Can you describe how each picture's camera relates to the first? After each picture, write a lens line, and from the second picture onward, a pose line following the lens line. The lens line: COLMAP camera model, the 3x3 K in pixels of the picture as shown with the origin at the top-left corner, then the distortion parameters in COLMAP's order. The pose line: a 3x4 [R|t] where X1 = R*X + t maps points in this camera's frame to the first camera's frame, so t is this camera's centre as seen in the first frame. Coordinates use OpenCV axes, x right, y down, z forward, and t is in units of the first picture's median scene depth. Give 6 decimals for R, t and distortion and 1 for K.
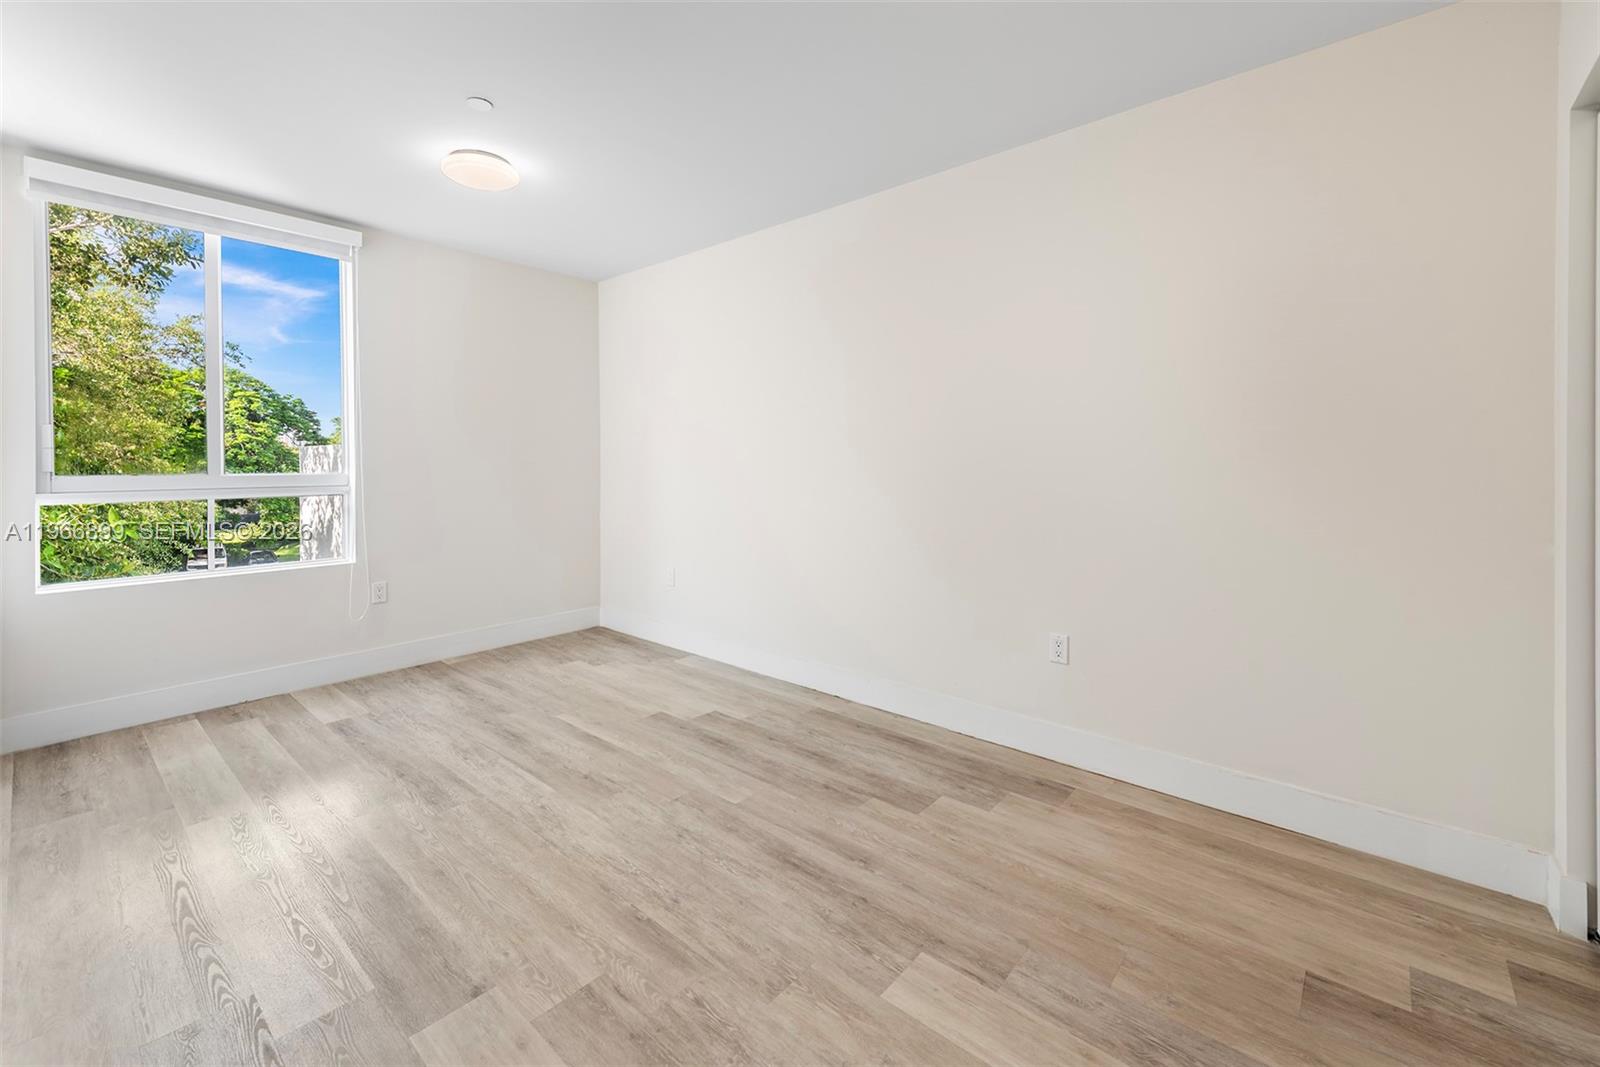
lens RADIAL K [[669.6, 0, 806.2], [0, 669.6, 481.2], [0, 0, 1]] dist [0.009275, -0.001503]
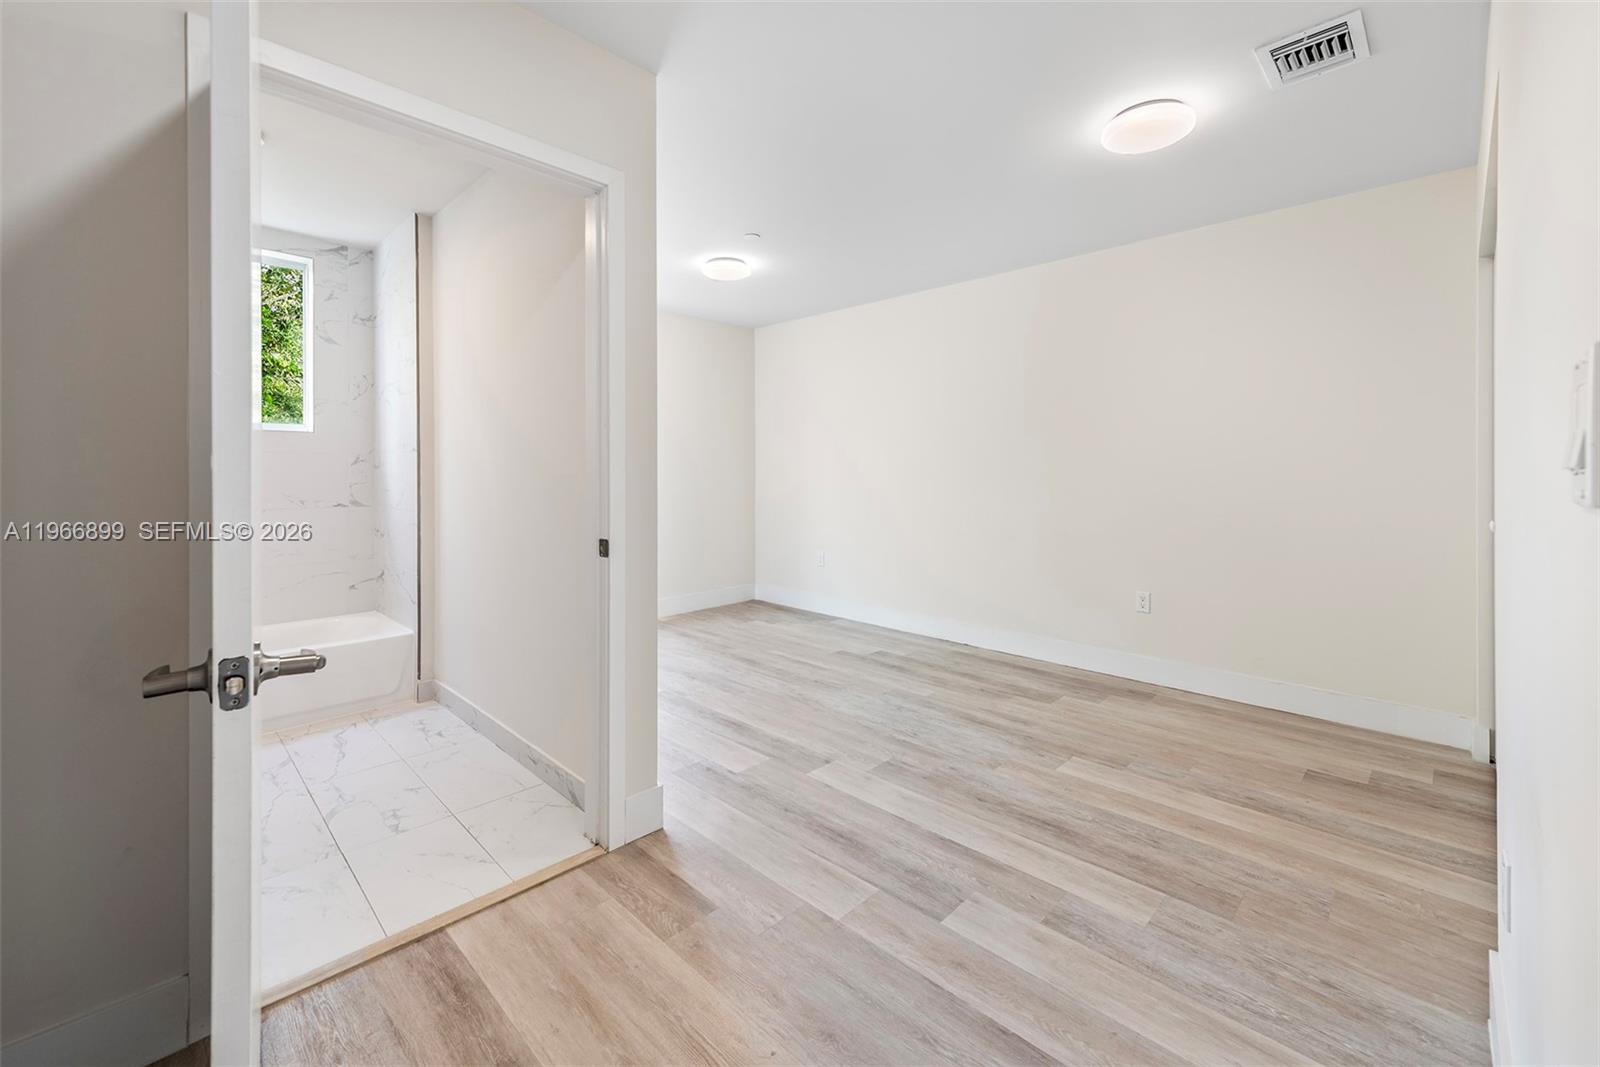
lens RADIAL K [[669.6, 0, 803.8], [0, 669.6, 478.4], [0, 0, 1]] dist [0.009275, -0.001503]
pose [[0.998032, 0.000811, -0.062704, -0.303129], [-0.001738, 0.999890, -0.014724, 0.014207], [0.062685, 0.014804, 0.997924, -0.565768]]
